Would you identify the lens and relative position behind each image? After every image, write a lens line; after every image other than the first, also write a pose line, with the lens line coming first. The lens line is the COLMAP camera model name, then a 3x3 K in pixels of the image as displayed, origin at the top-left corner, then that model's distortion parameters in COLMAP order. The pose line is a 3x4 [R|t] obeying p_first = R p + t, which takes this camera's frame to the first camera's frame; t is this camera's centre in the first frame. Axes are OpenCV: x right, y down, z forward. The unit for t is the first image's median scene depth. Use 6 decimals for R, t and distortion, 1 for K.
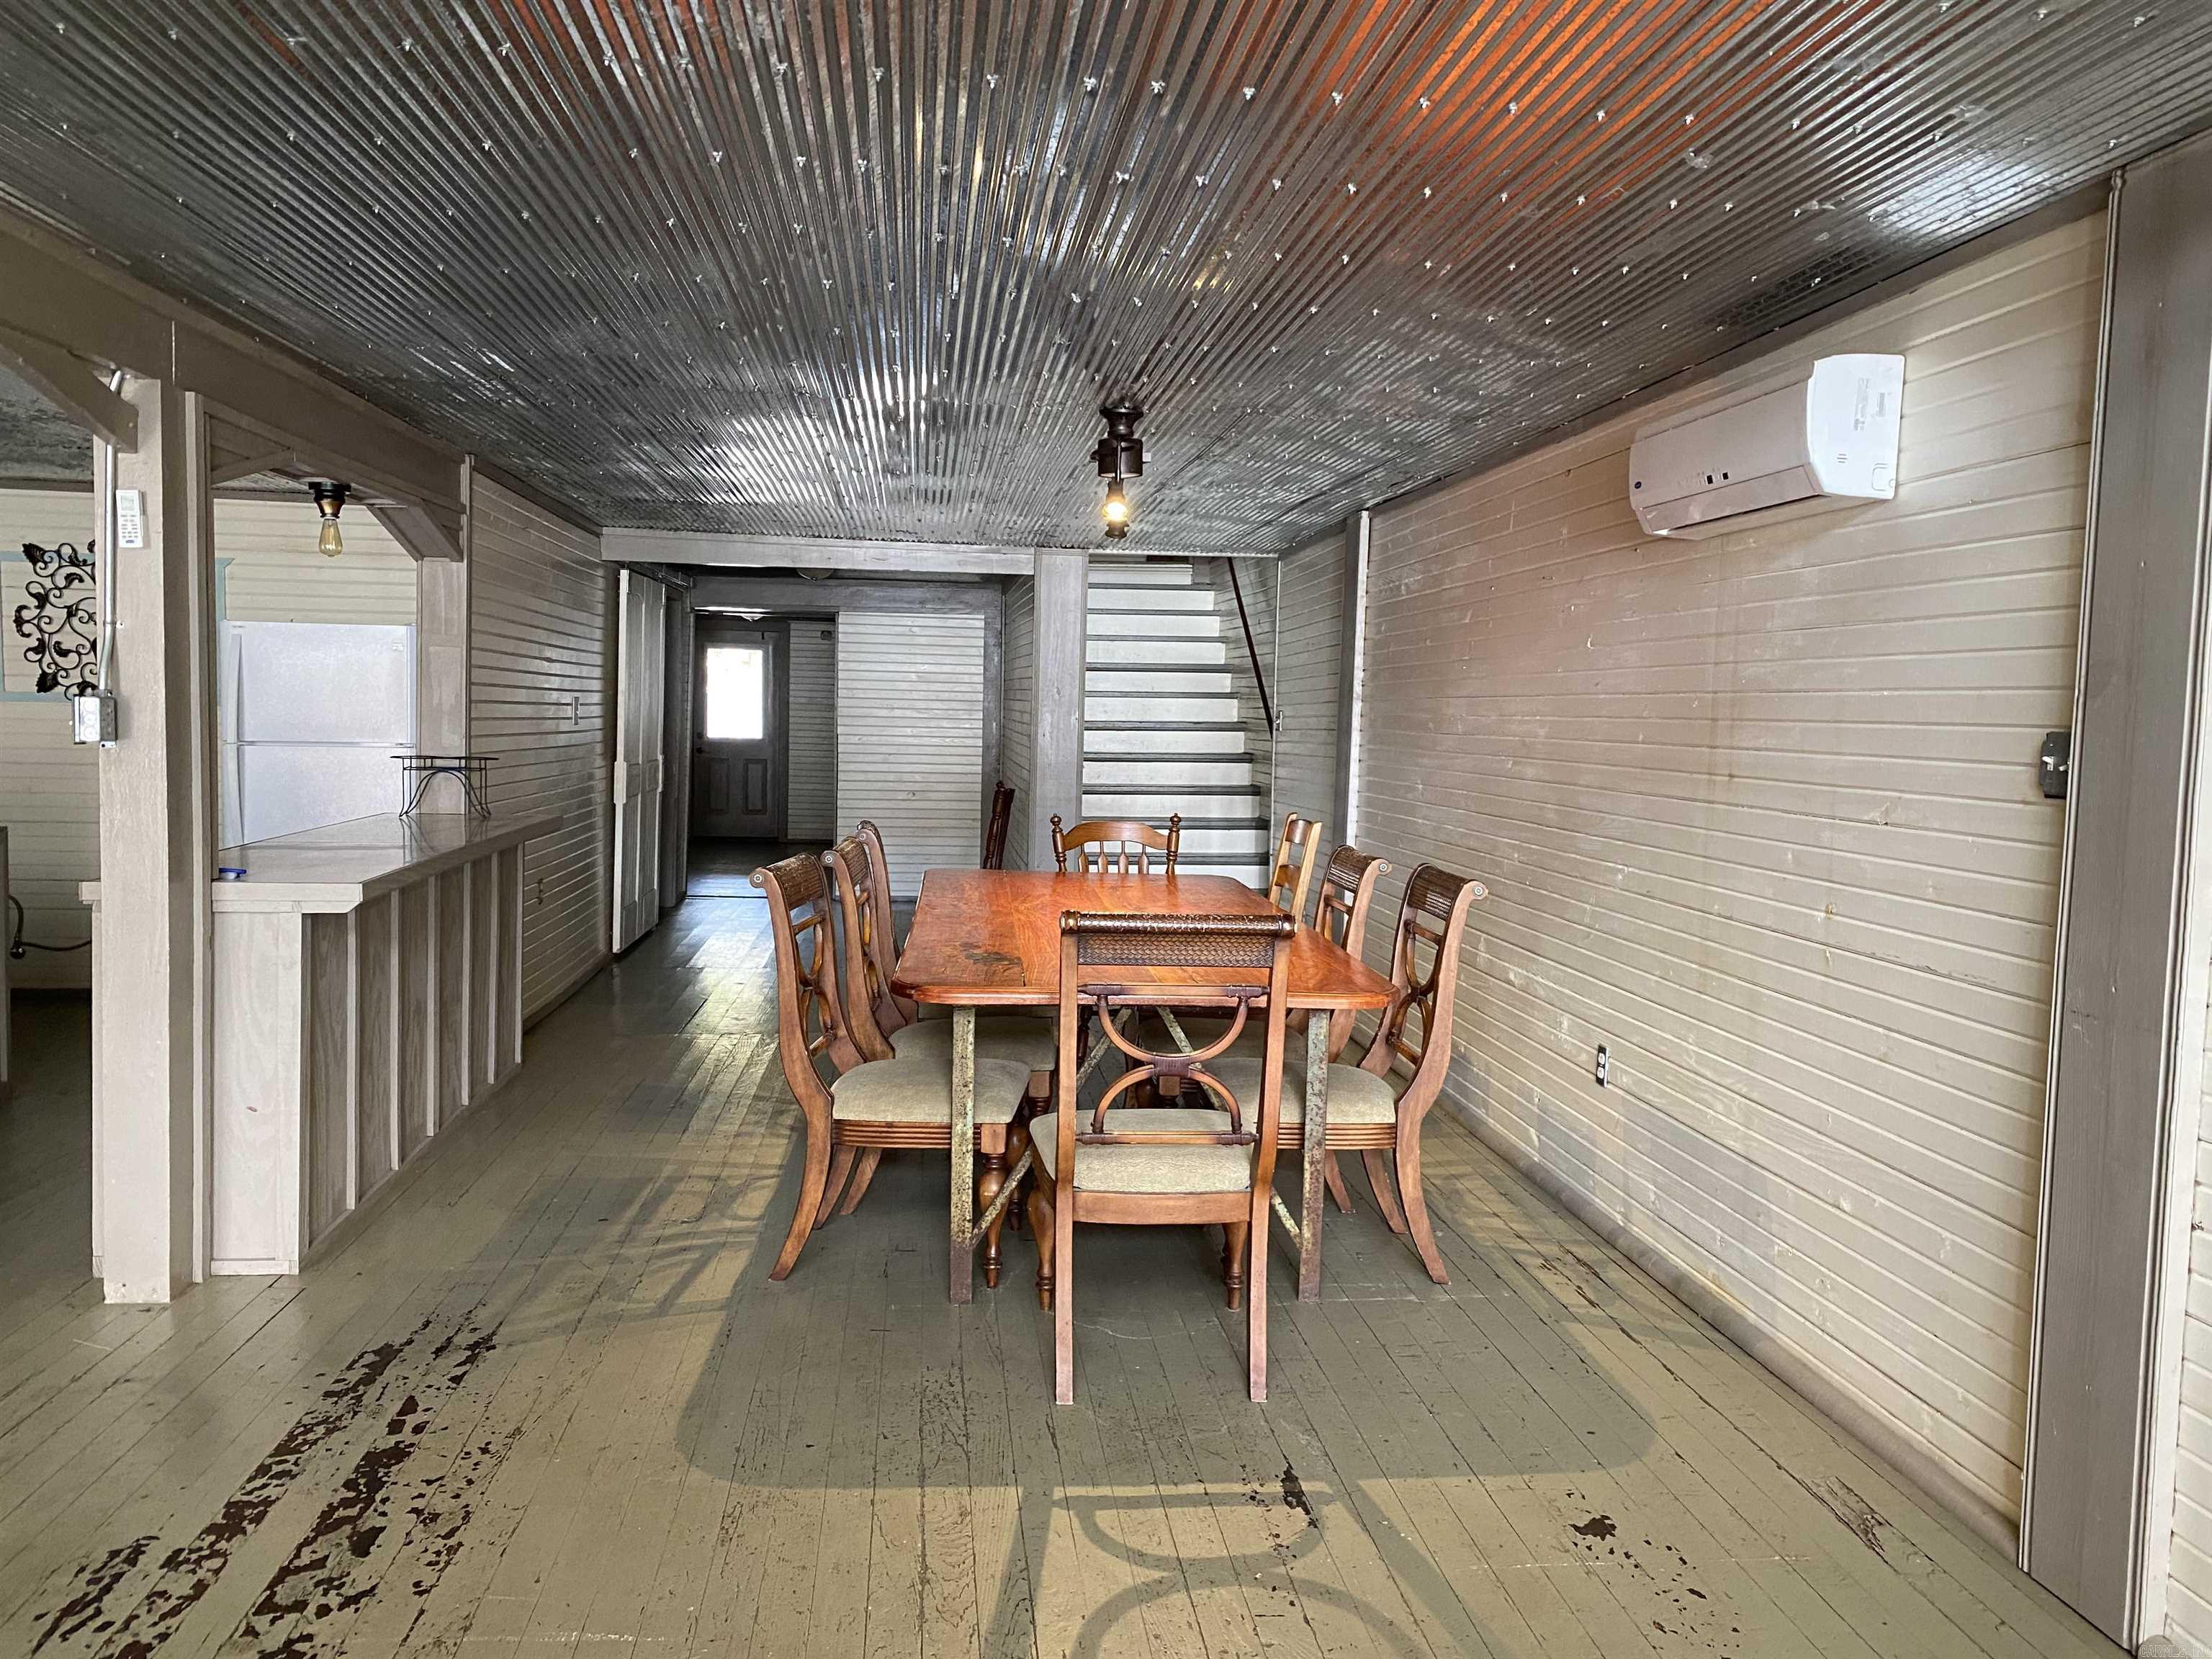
lens RADIAL K [[1691.5, 0, 1107.9], [0, 1691.5, 826.5], [0, 0, 1]] dist [0.020552, -0.015427]
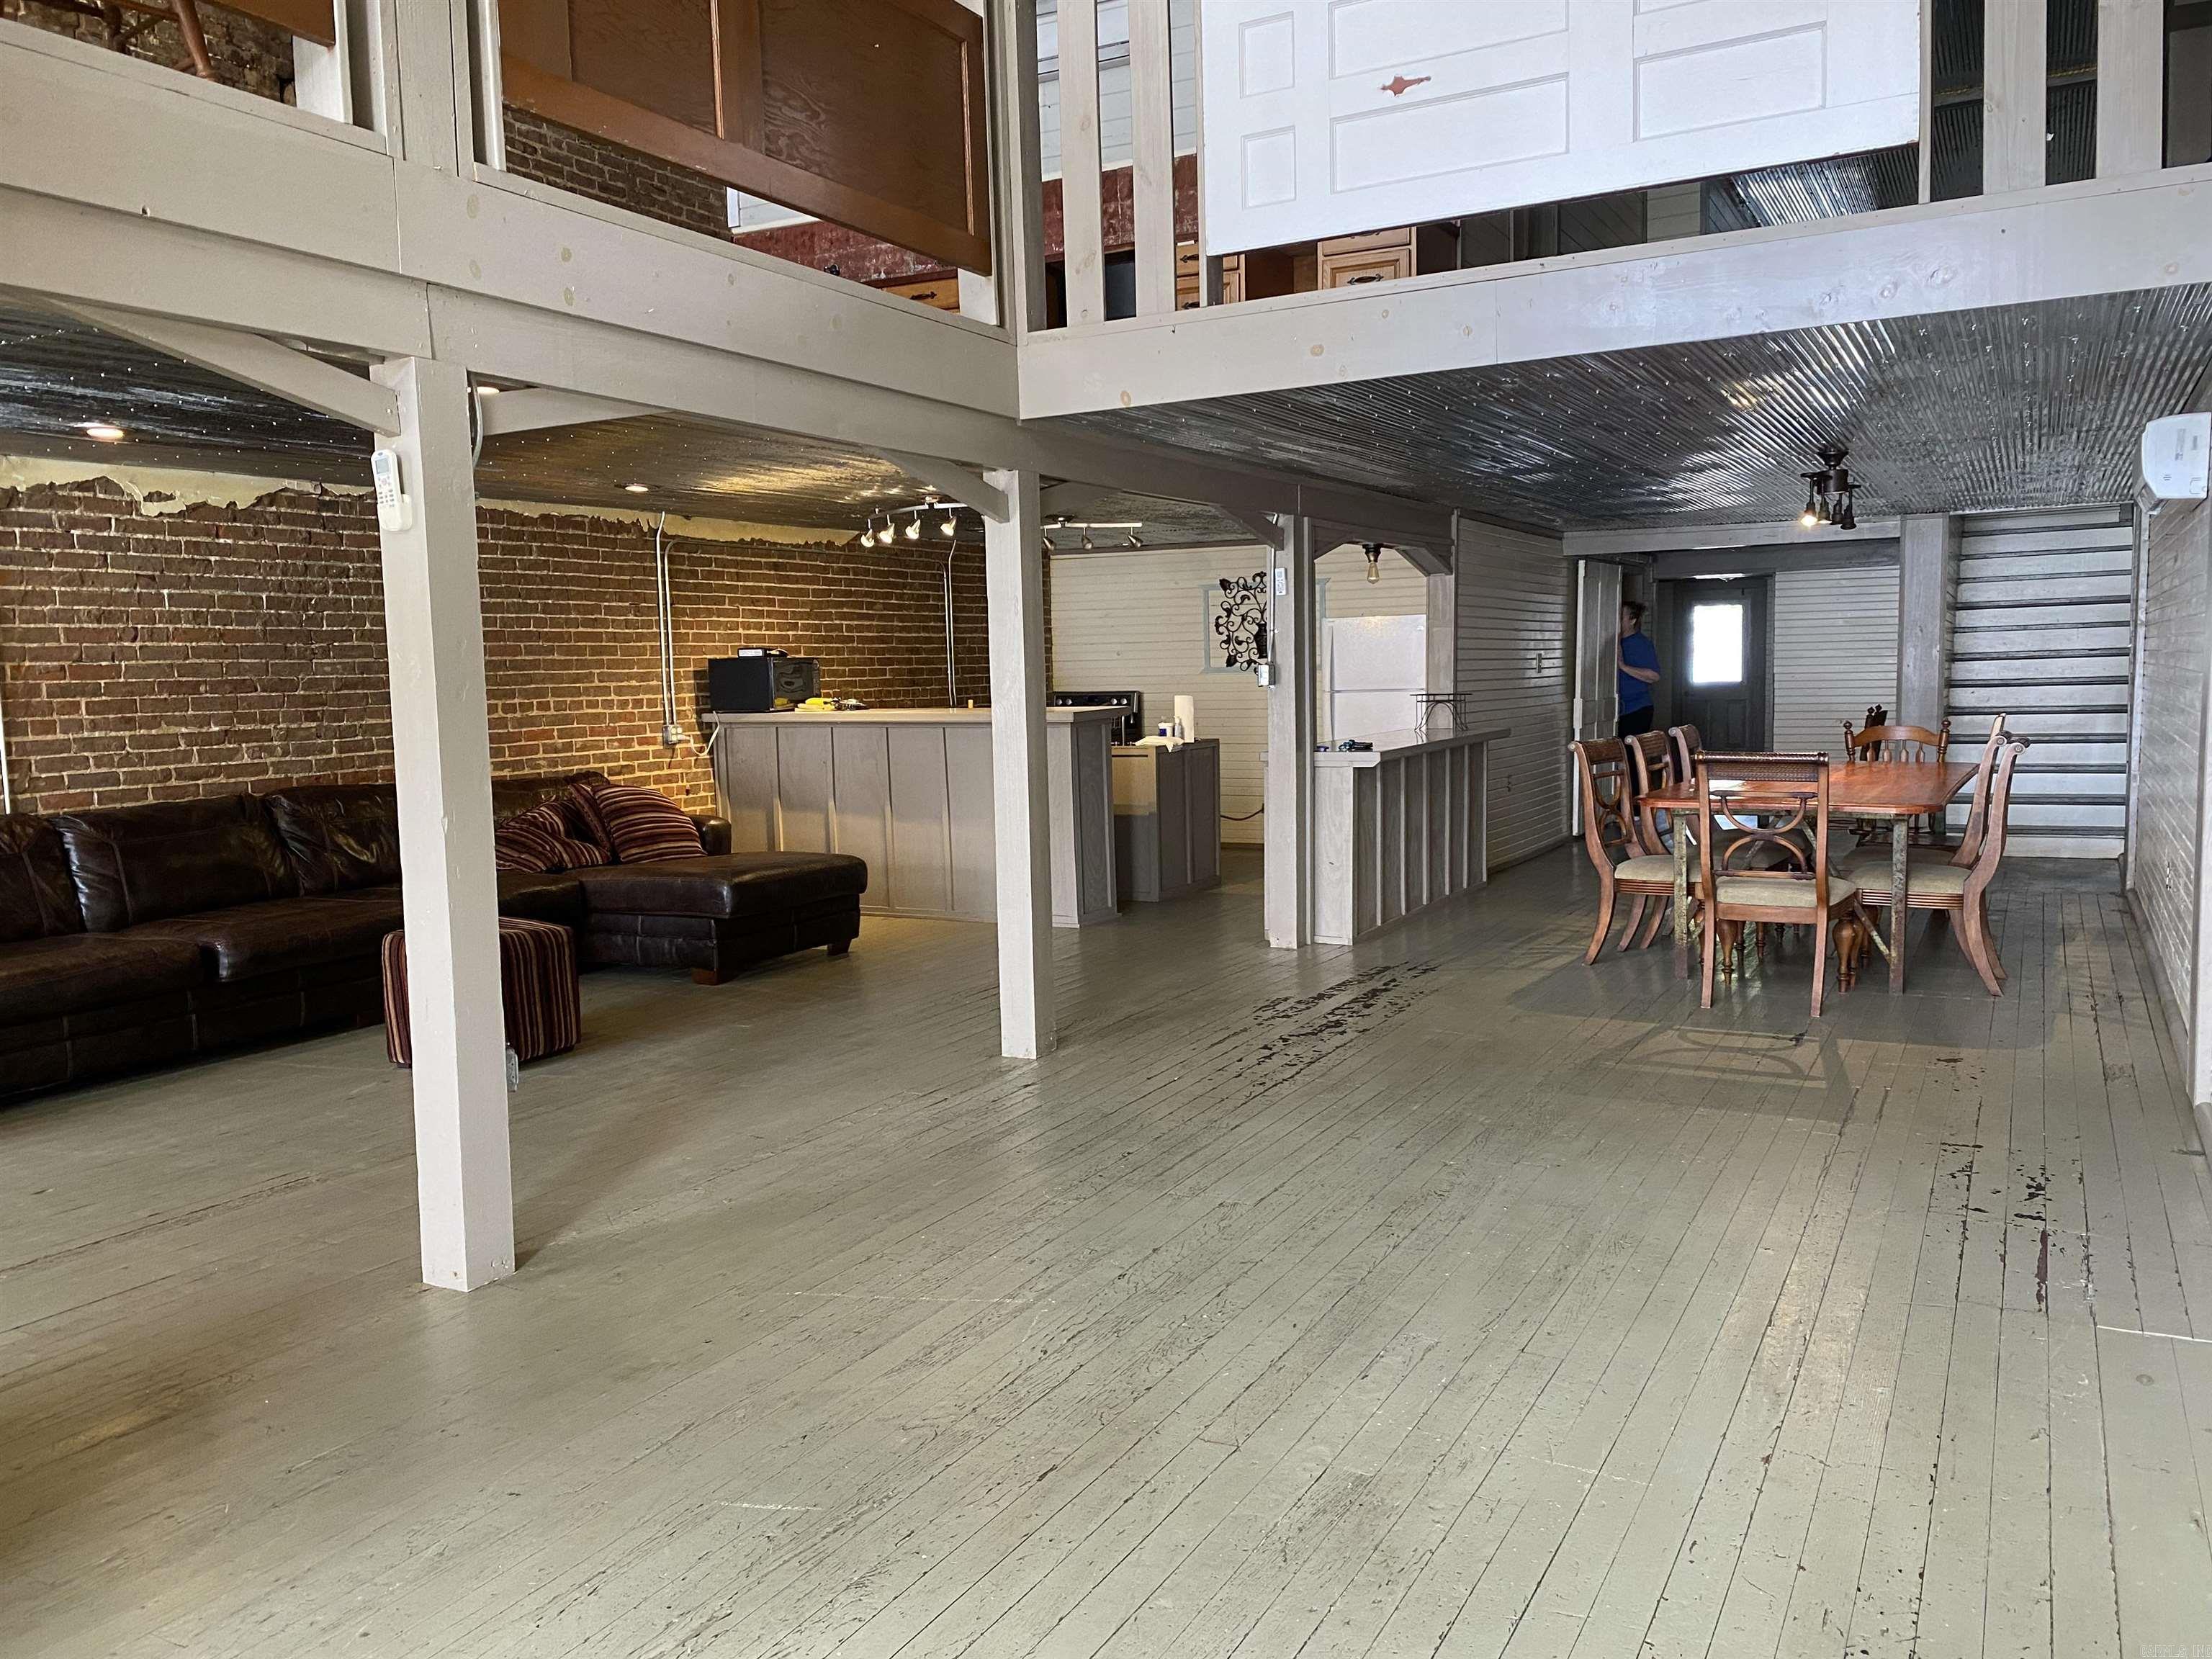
lens RADIAL K [[1663.4, 0, 1106.0], [0, 1663.4, 829.5], [0, 0, 1]] dist [0.022509, -0.043679]
pose [[0.816186, 0.012933, -0.577644, 0.276615], [0.003768, 0.999609, 0.027705, 0.043783], [0.577777, -0.024789, 0.815818, -0.507245]]
